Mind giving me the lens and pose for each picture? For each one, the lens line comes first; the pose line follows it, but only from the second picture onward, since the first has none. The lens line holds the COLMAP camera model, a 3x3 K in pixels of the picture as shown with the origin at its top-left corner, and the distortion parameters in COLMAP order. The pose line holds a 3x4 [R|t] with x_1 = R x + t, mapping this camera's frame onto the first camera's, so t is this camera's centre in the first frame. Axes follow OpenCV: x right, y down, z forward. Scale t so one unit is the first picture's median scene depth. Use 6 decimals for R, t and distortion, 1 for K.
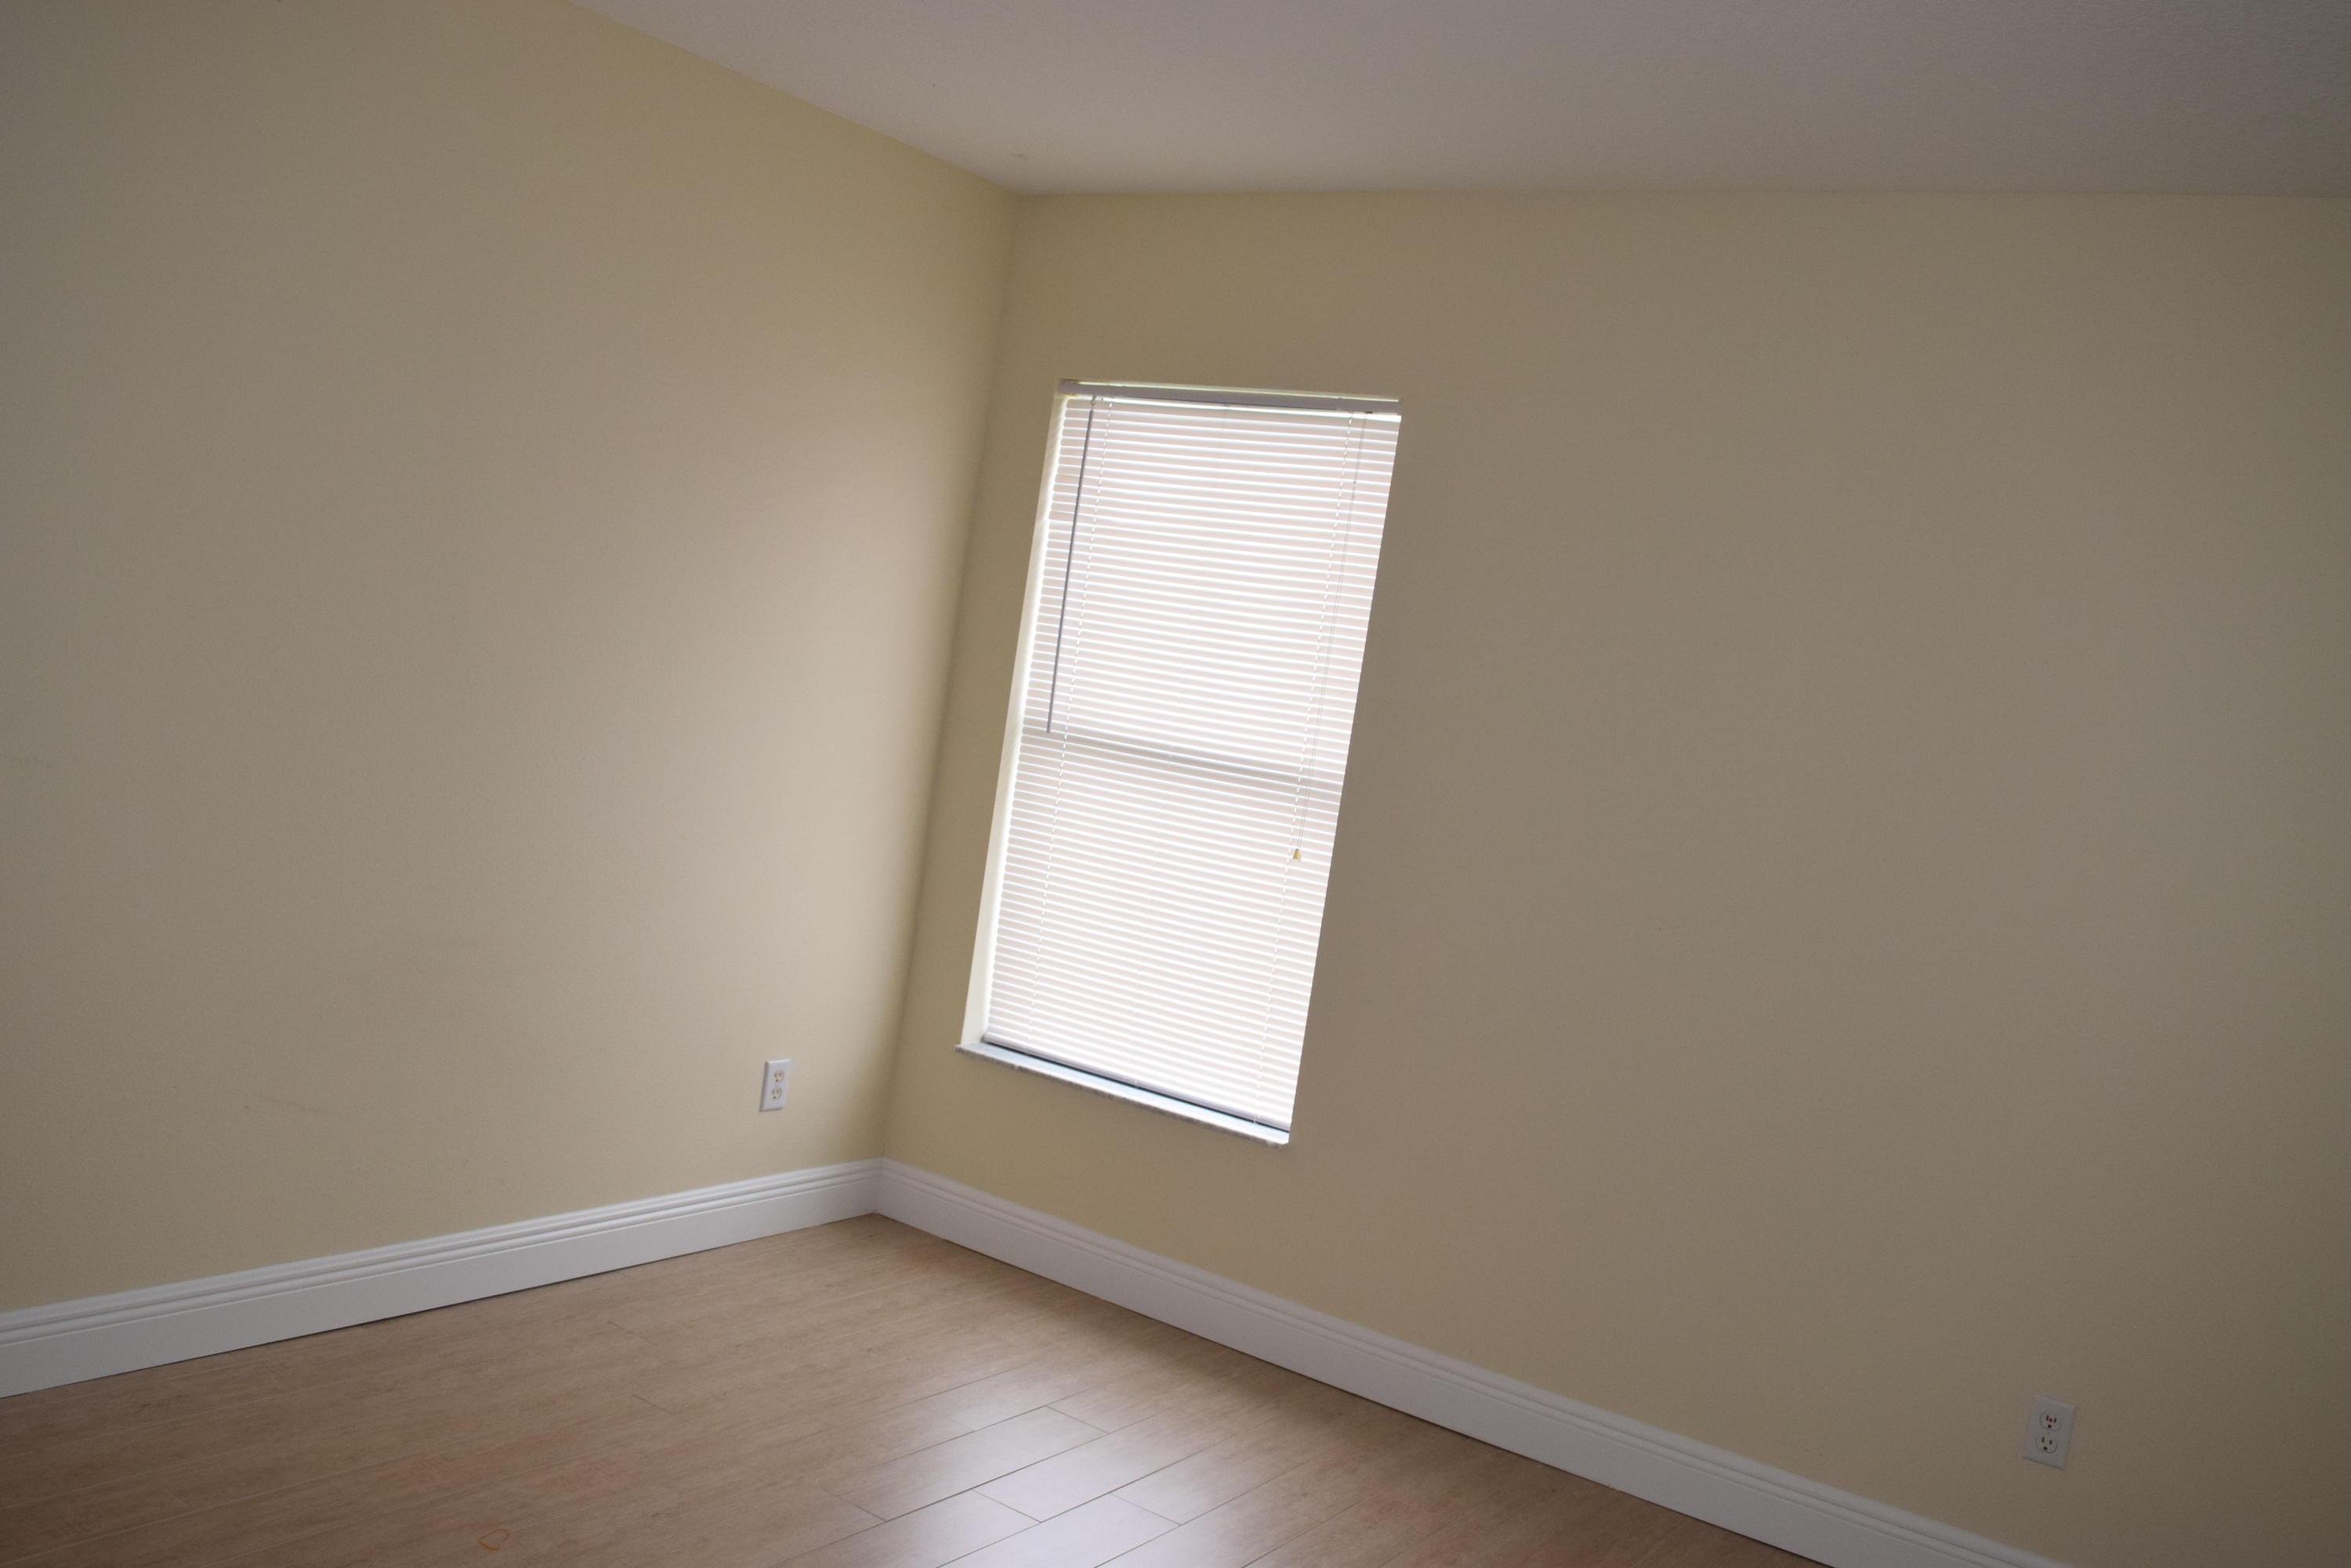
lens RADIAL K [[1978.8, 0, 1186.1], [0, 1978.8, 785.2], [0, 0, 1]] dist [-0.088903, 0.011845]
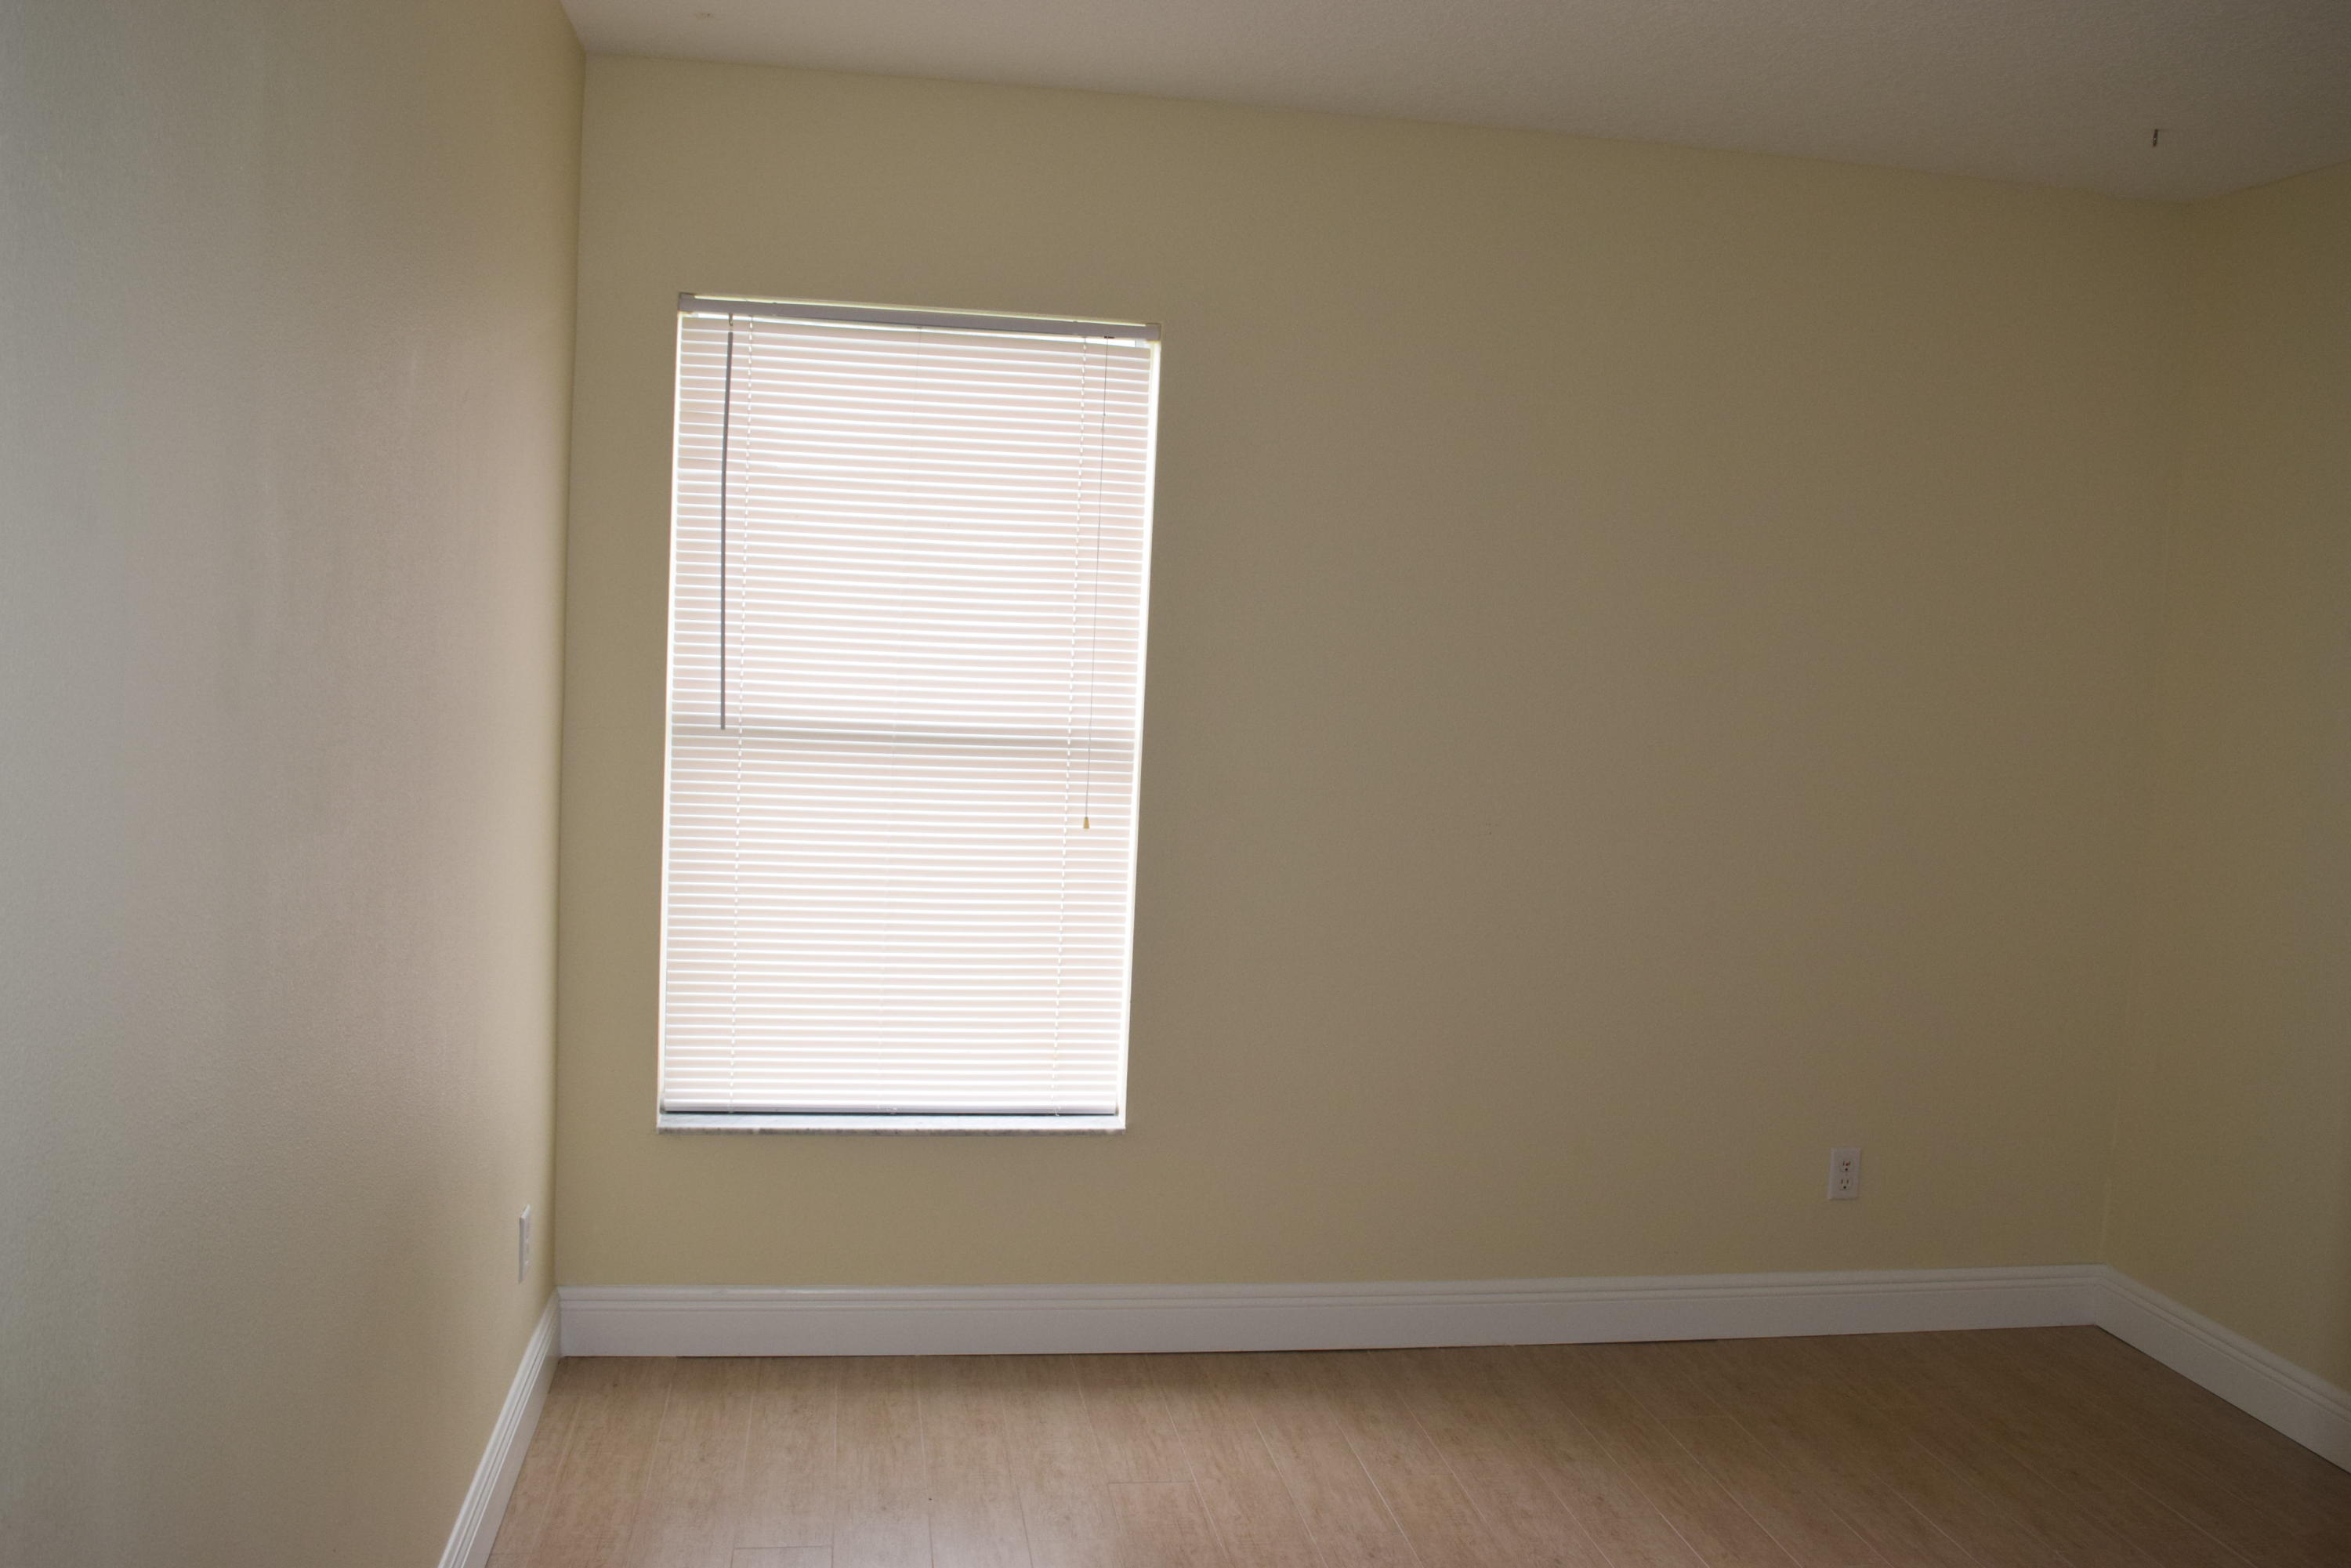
lens RADIAL K [[1978.8, 0, 1186.1], [0, 1978.8, 785.2], [0, 0, 1]] dist [-0.088903, 0.011845]
pose [[0.723850, -0.169765, 0.668746, -0.497510], [0.107100, 0.985155, 0.134163, -0.095956], [-0.681595, -0.025491, 0.731286, 0.278102]]
